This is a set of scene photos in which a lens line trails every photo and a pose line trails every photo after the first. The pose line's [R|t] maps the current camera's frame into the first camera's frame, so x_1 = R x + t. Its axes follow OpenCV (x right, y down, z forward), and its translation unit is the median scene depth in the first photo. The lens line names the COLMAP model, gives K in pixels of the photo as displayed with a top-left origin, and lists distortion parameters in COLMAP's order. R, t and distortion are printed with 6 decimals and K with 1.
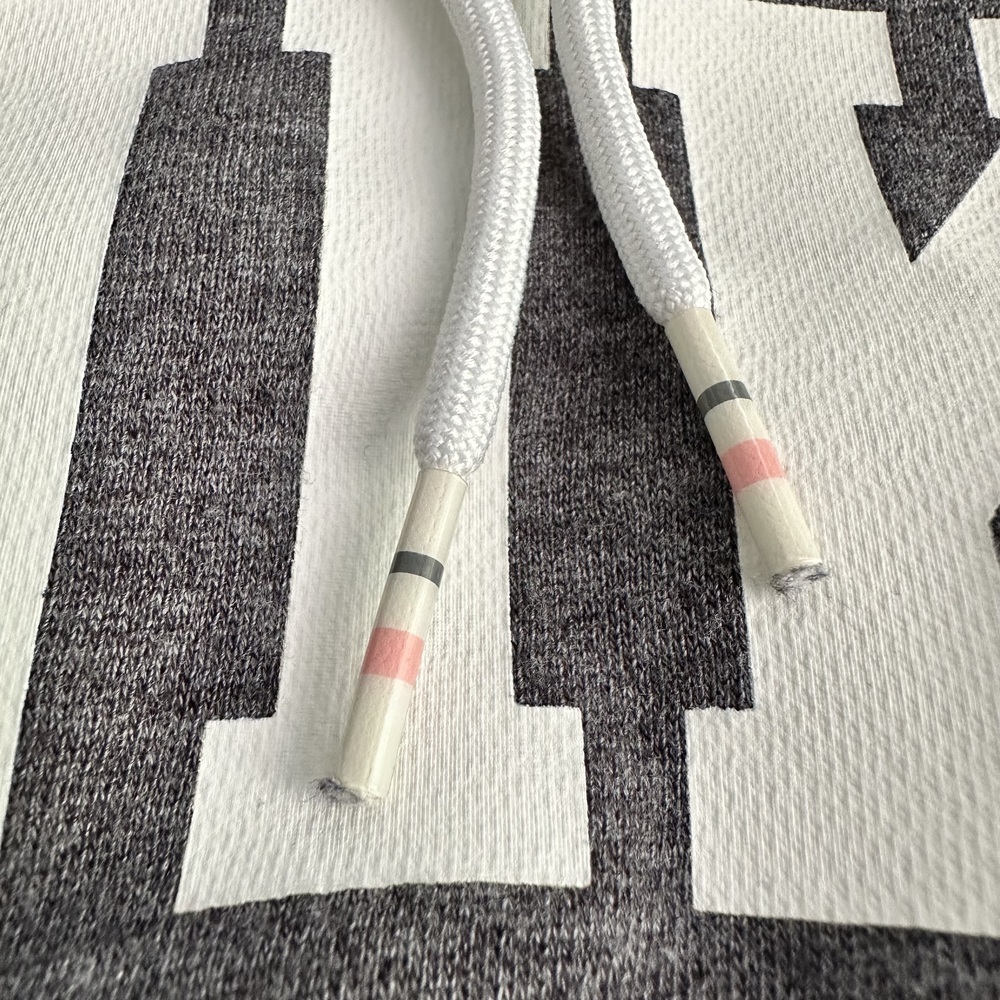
lens RADIAL K [[944.5, 0, 495.5], [0, 944.5, 499.2], [0, 0, 1]] dist [0.025686, 0.013783]
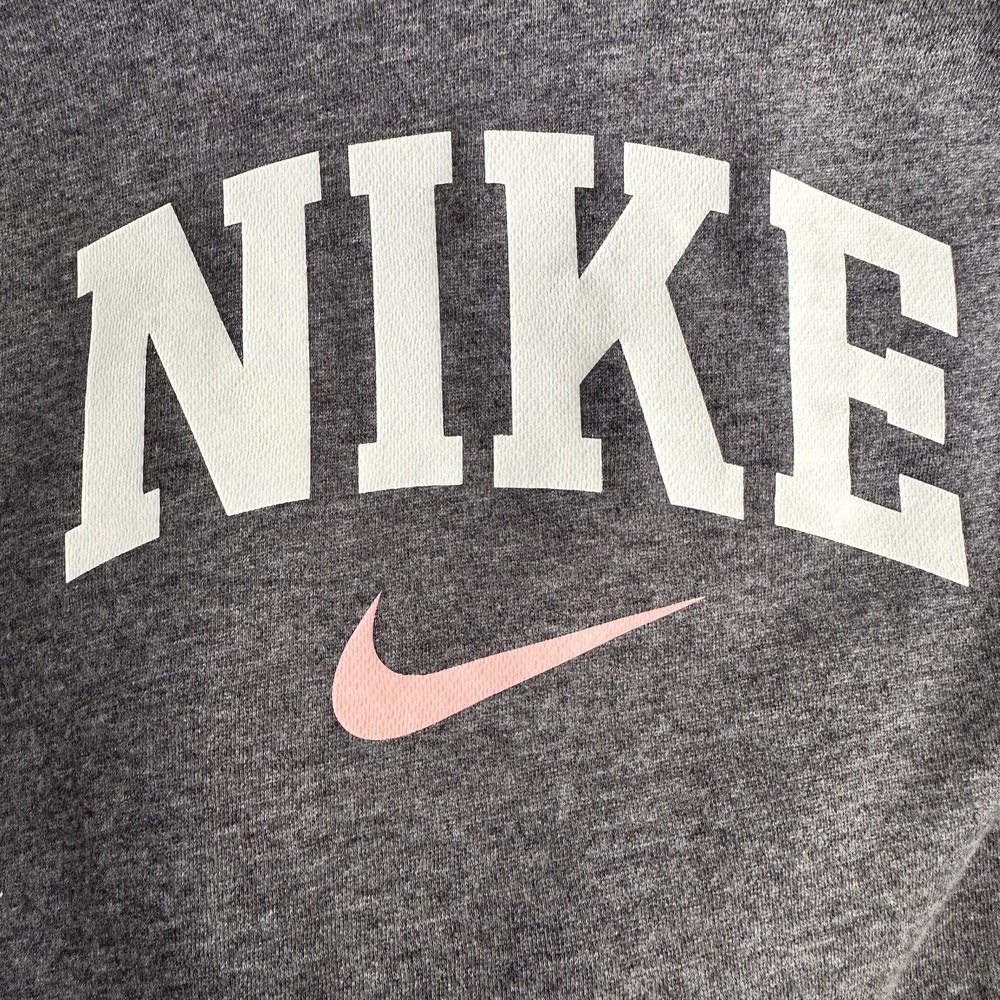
lens RADIAL K [[944.5, 0, 495.5], [0, 944.5, 499.2], [0, 0, 1]] dist [0.025686, 0.013783]
pose [[0.999148, -0.030485, -0.027814, 0.305032], [0.039976, 0.882288, 0.469009, -1.231243], [0.010242, -0.469721, 0.882755, -2.234627]]
